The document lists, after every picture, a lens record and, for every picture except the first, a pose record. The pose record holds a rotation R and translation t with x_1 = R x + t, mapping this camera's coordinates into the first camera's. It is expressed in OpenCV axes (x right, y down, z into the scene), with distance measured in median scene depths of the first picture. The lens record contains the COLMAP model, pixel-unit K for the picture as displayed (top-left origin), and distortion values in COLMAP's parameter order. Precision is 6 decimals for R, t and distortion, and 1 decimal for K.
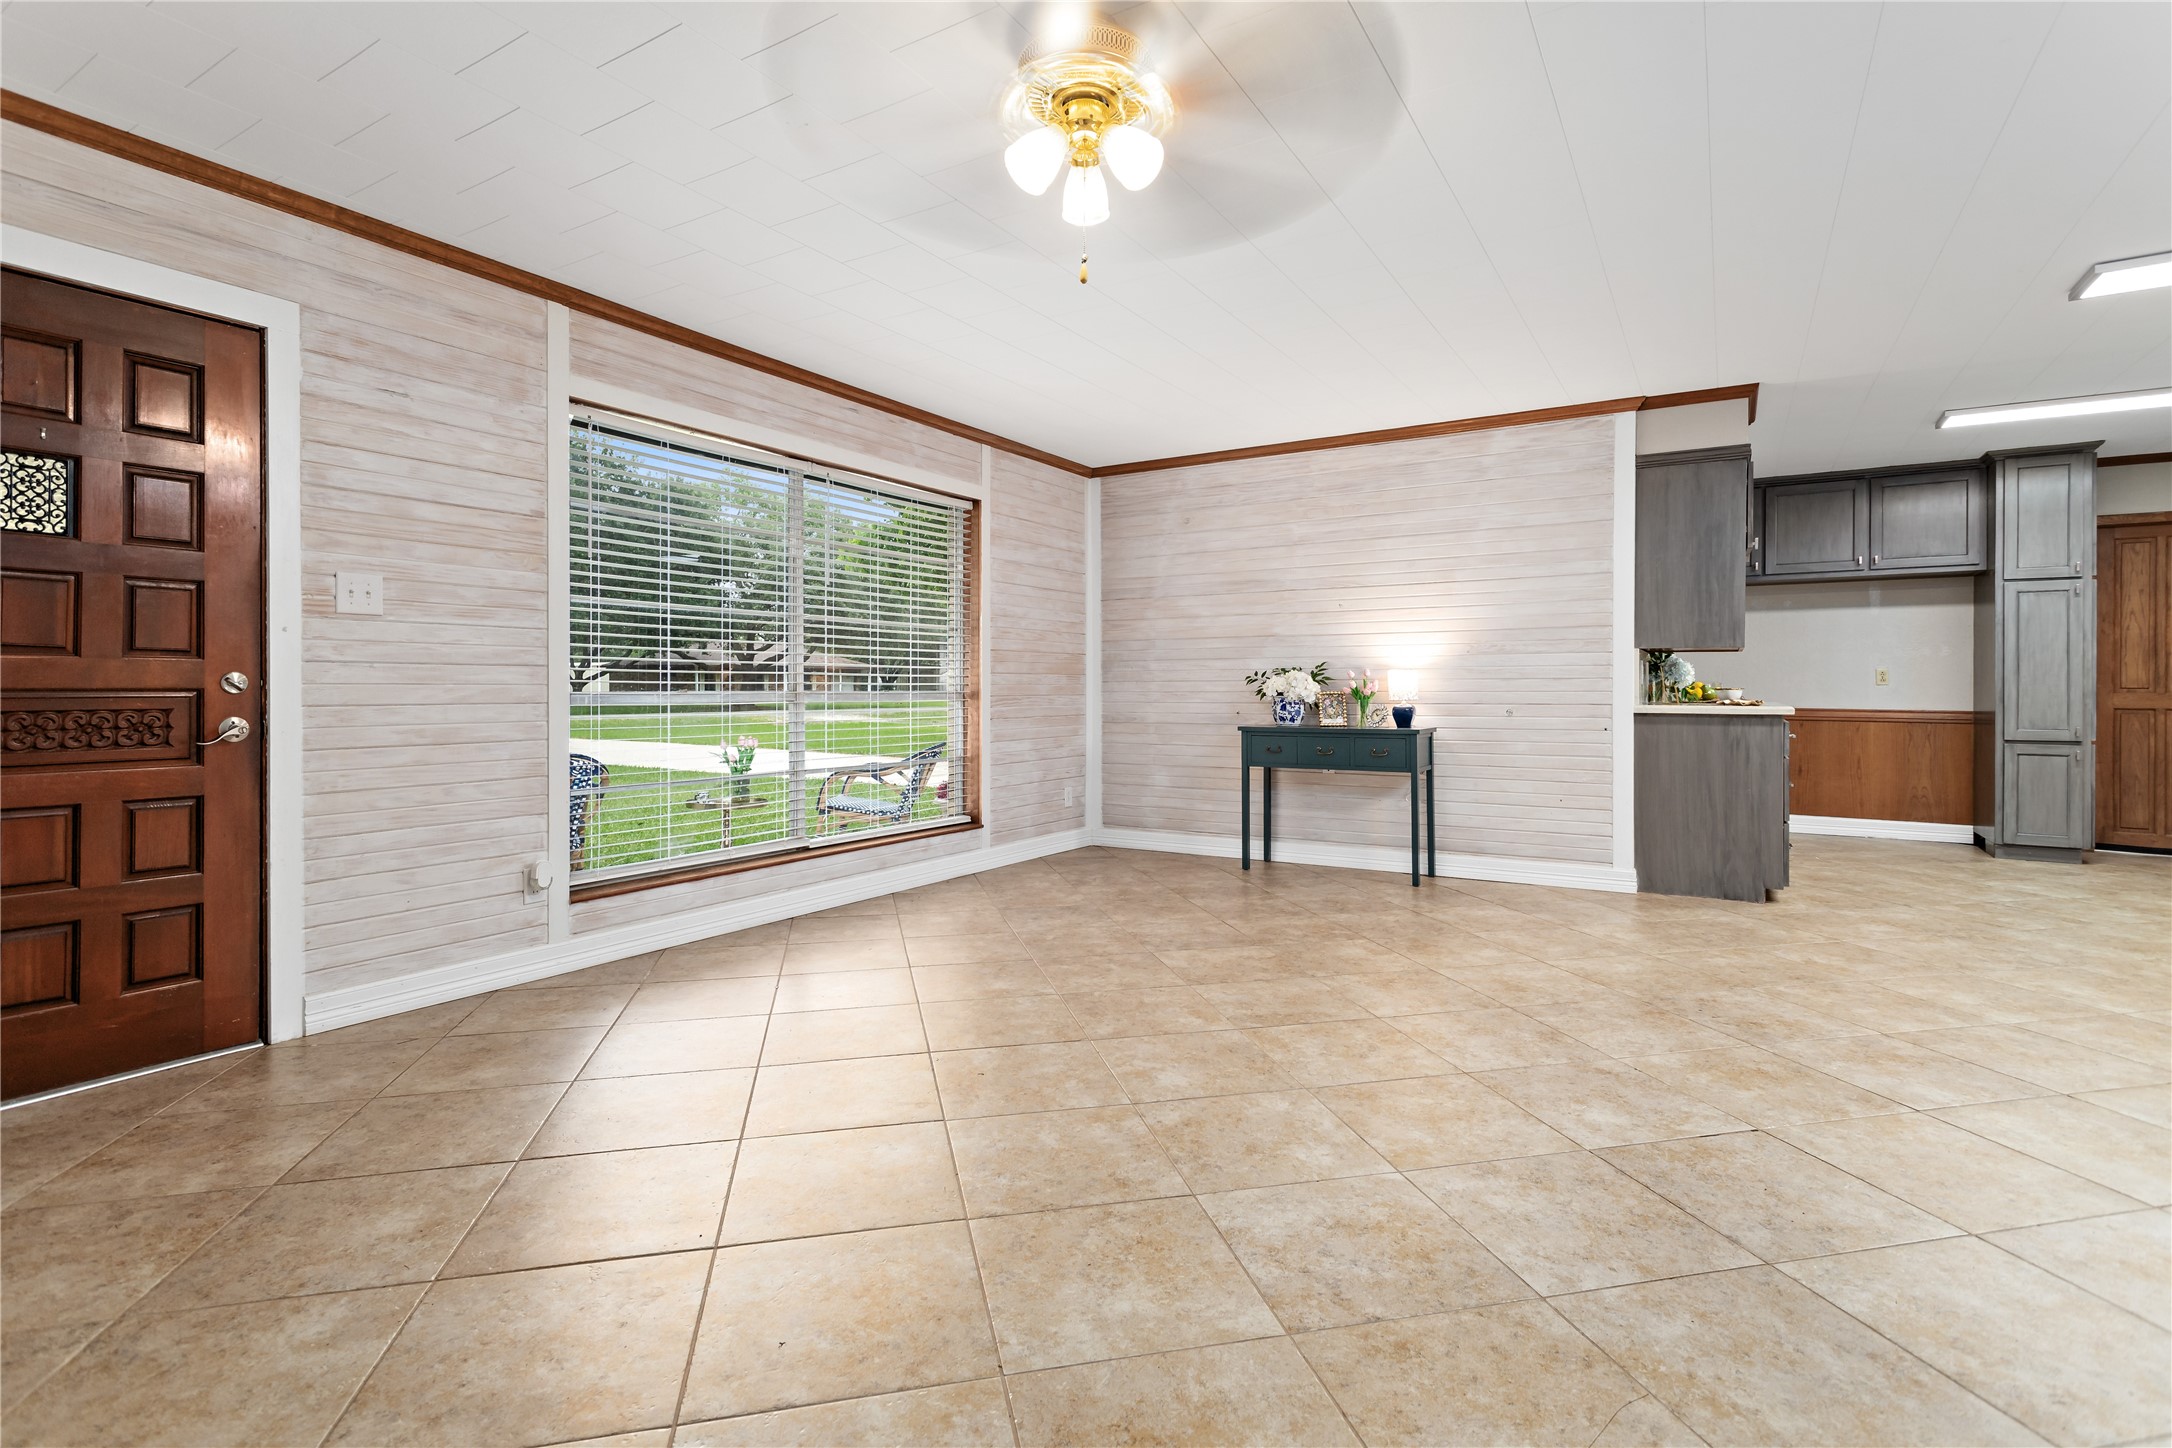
lens RADIAL K [[1030.0, 0, 1077.0], [0, 1030.0, 690.5], [0, 0, 1]] dist [0.000241, 0.001777]
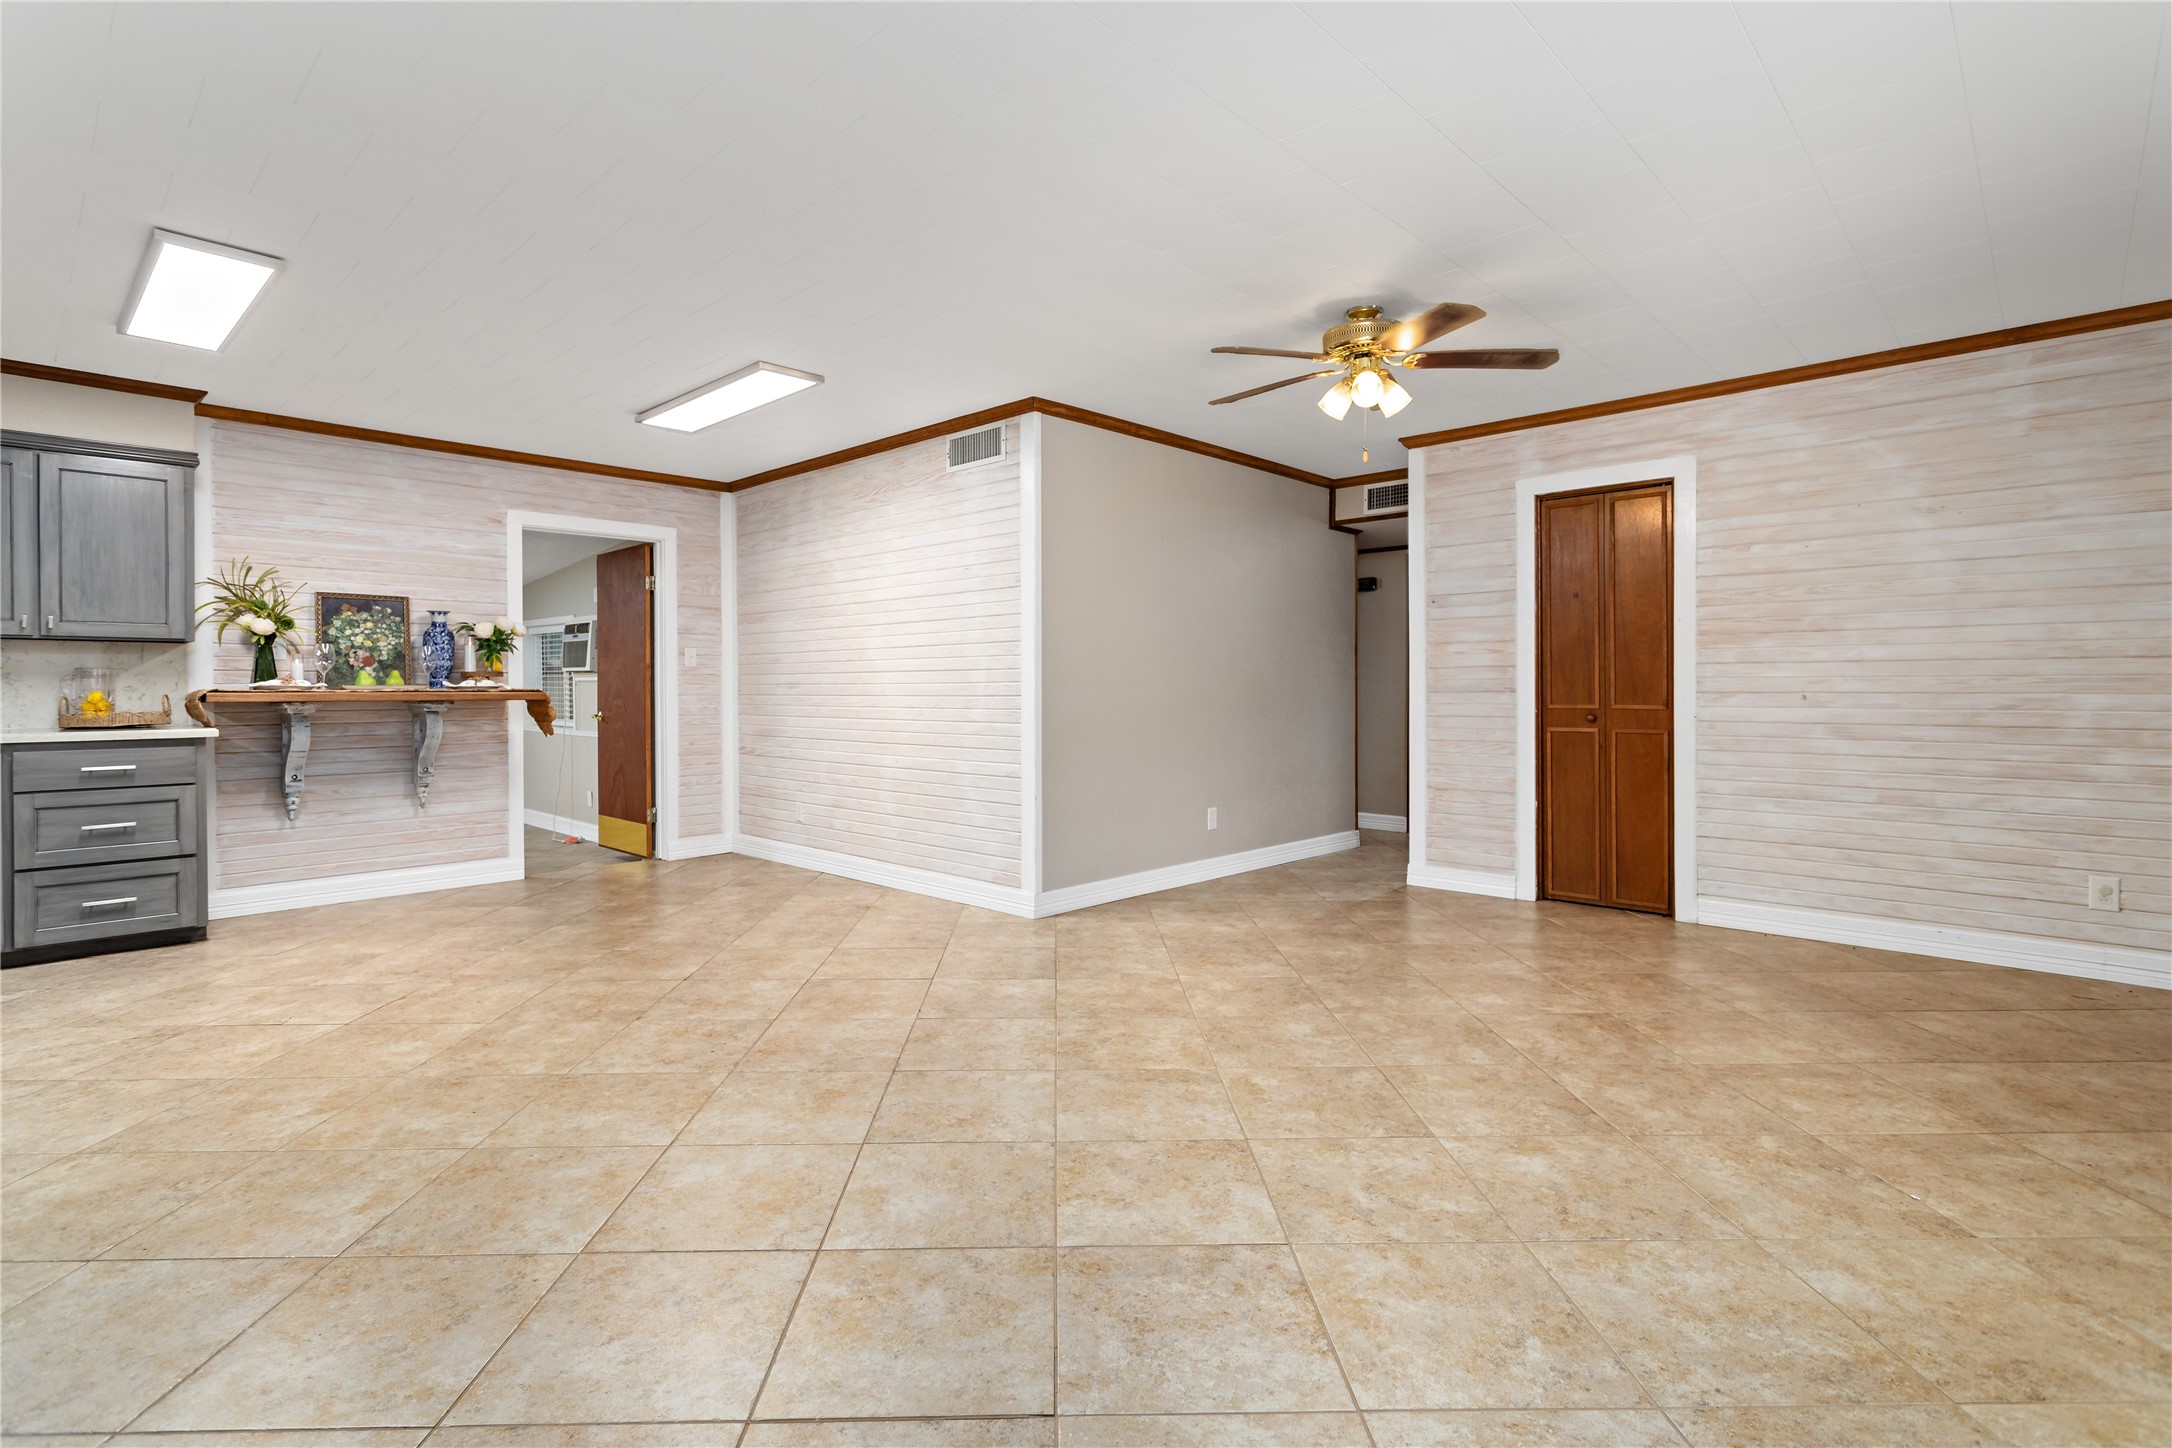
lens RADIAL K [[1030.0, 0, 1087.8], [0, 1030.0, 688.5], [0, 0, 1]] dist [0.000241, 0.001777]
pose [[-0.982070, -0.000442, 0.188517, 0.080332], [0.001166, 0.999964, 0.008420, -0.026308], [-0.188513, 0.008489, -0.982034, 1.652898]]
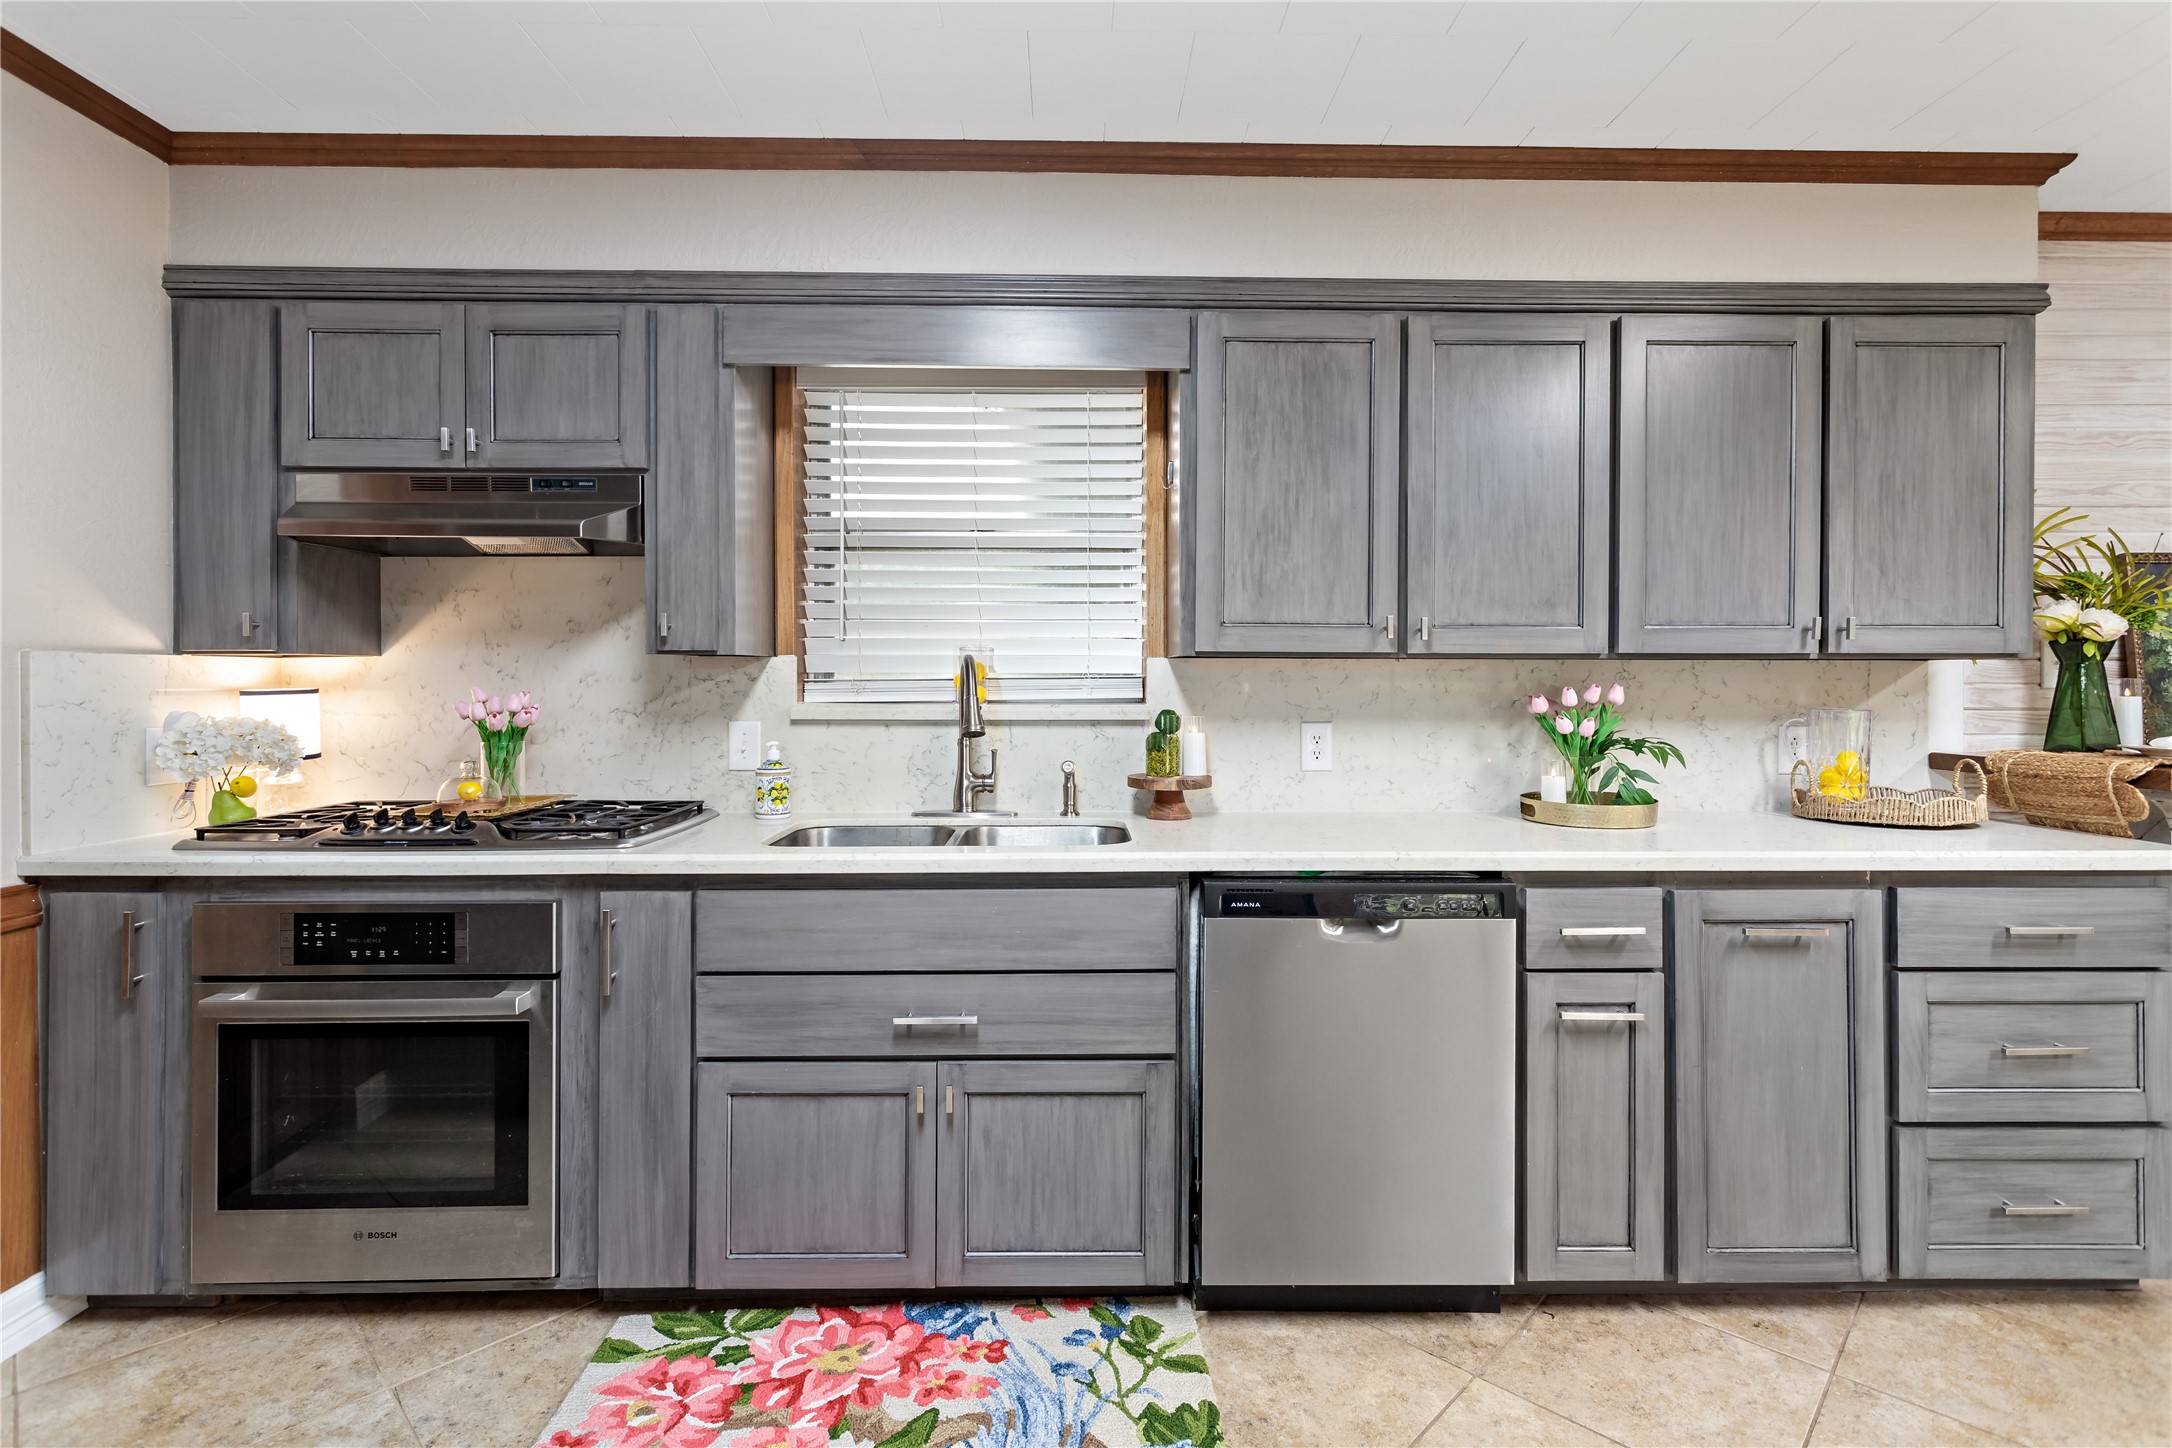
lens RADIAL K [[1030.0, 0, 1104.0], [0, 1030.0, 687.8], [0, 0, 1]] dist [0.000241, 0.001777]
pose [[-0.547872, -0.007160, 0.836532, 1.180066], [0.004029, 0.999929, 0.011197, -0.065670], [-0.836553, 0.009505, -0.547804, 1.448090]]
